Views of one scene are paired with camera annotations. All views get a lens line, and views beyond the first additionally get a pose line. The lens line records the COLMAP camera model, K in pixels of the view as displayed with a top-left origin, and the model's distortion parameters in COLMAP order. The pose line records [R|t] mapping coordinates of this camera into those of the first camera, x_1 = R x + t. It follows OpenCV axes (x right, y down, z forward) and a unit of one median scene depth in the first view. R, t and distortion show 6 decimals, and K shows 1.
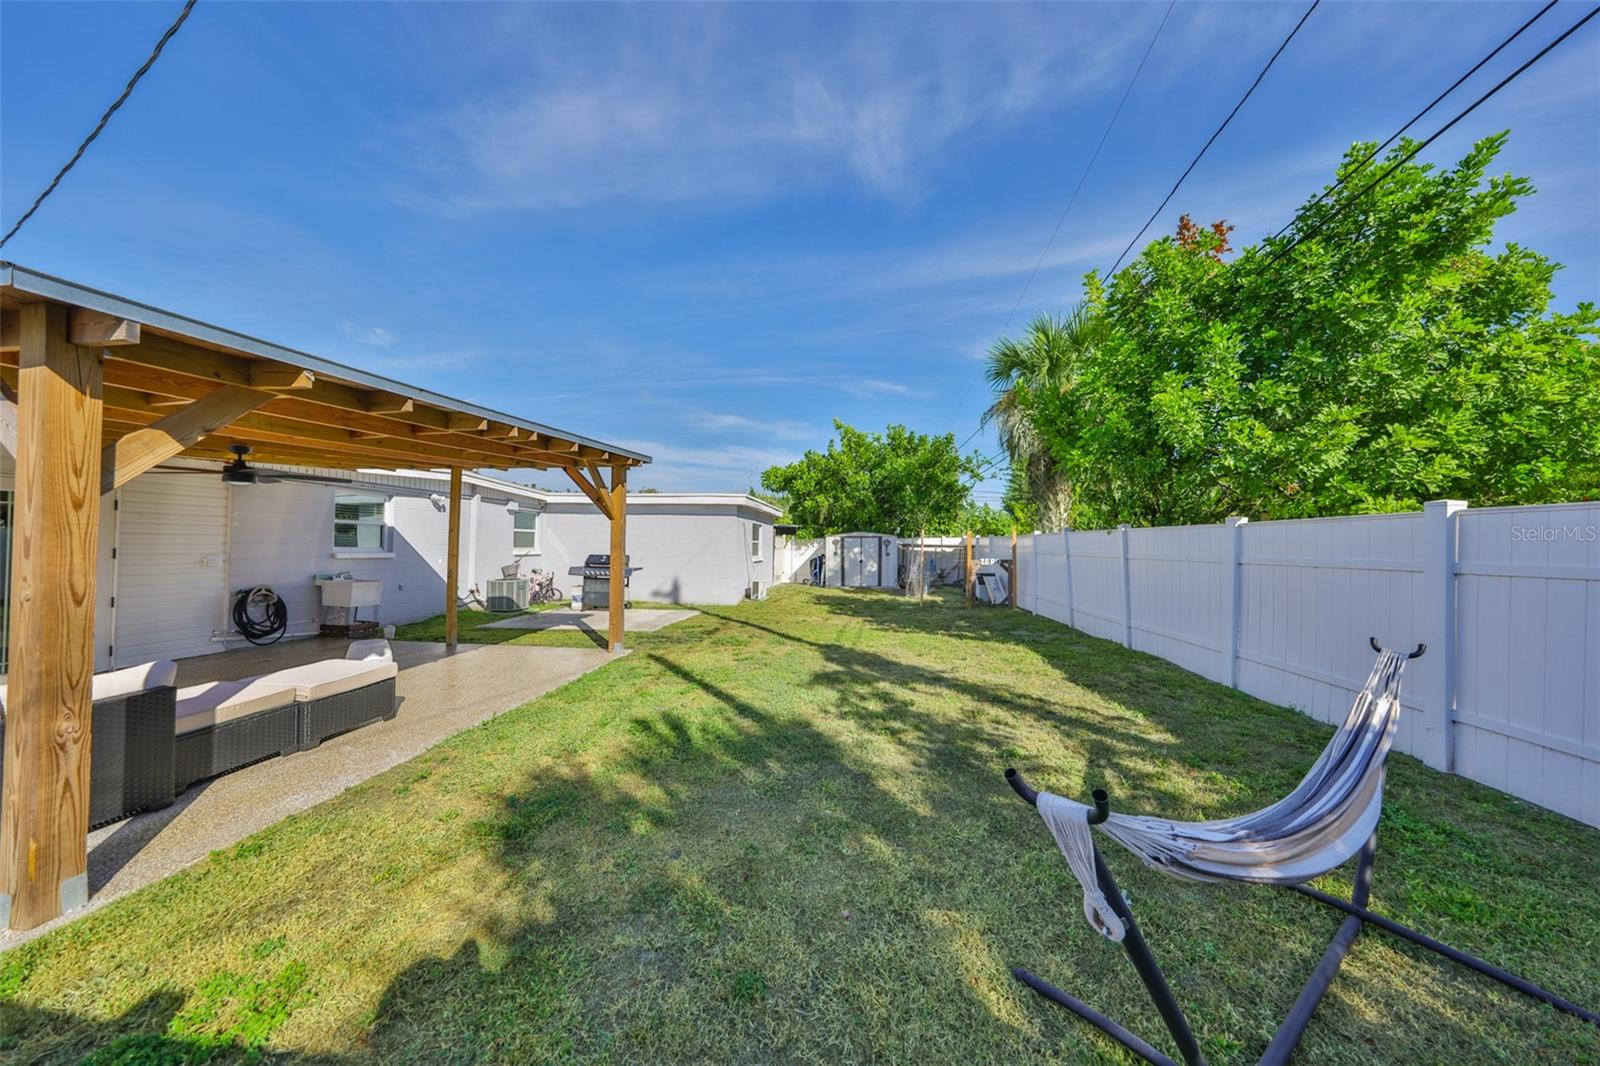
lens RADIAL K [[485.0, 0, 800.0], [0, 485.0, 533.0], [0, 0, 1]] dist [0.000561, 0.000005]
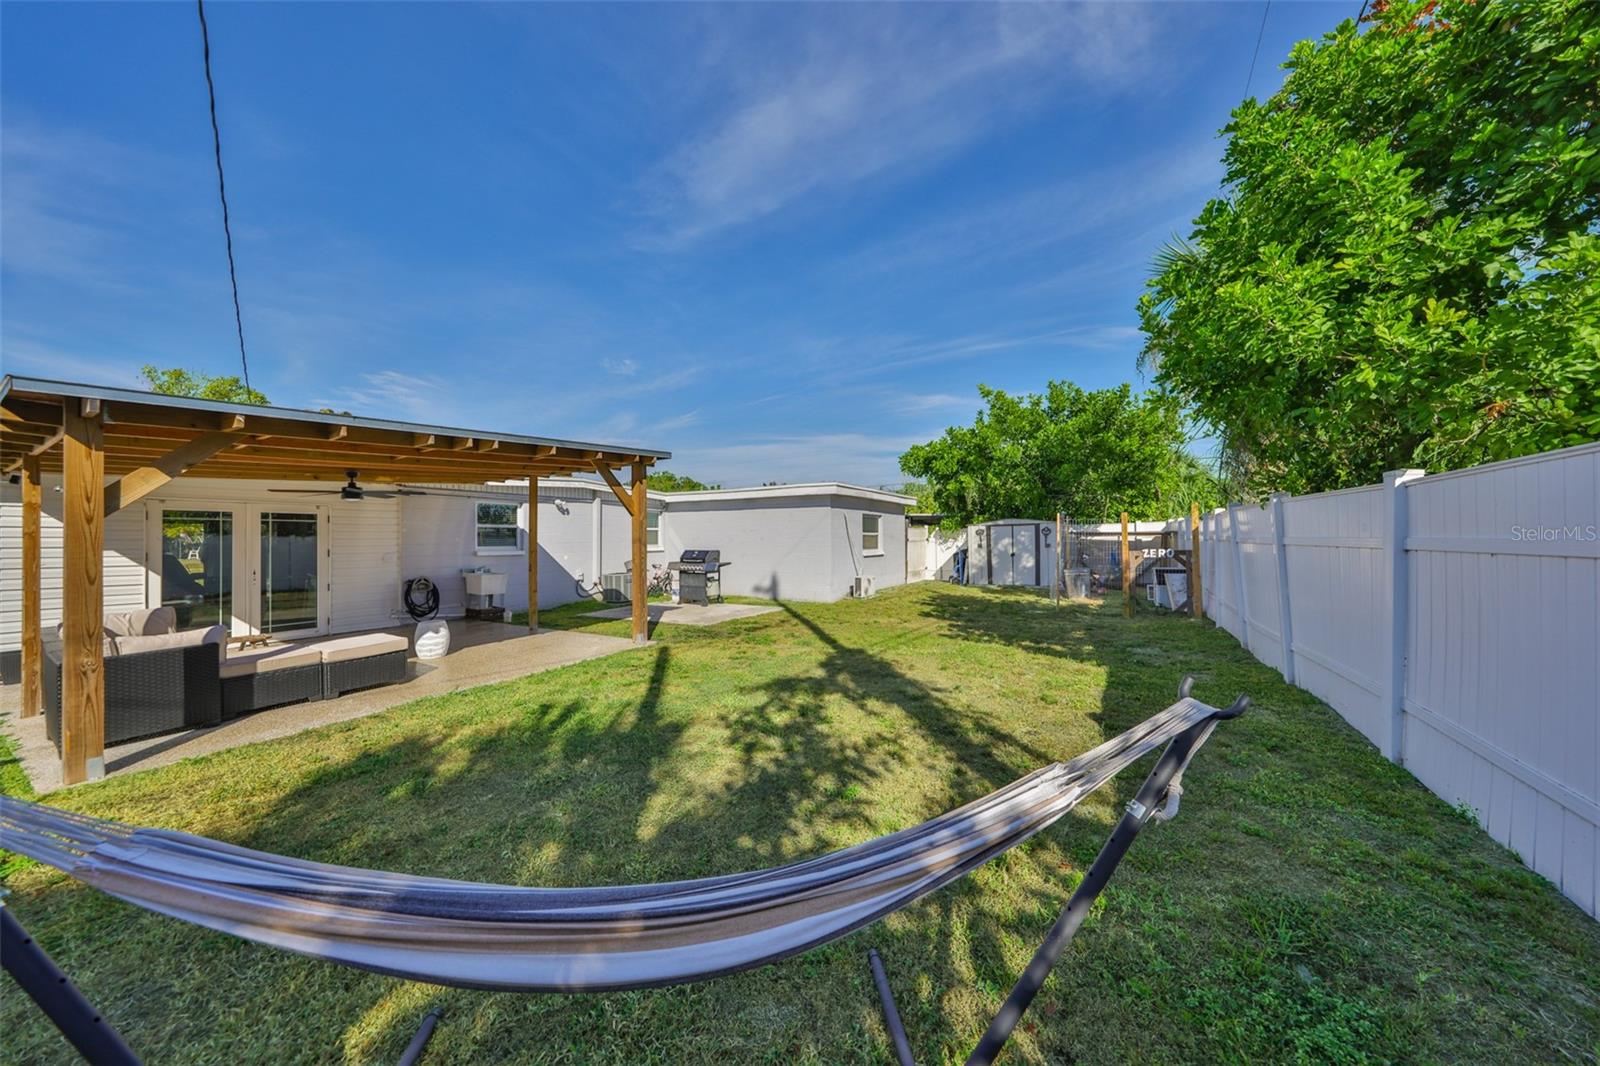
lens RADIAL K [[524.7, 0, 798.8], [0, 524.7, 528.3], [0, 0, 1]] dist [0.001156, 0.000040]
pose [[0.918514, -0.029221, -0.394307, 0.249124], [0.030649, 0.999527, -0.002676, 0.008430], [0.394199, -0.009627, 0.918975, 0.066986]]
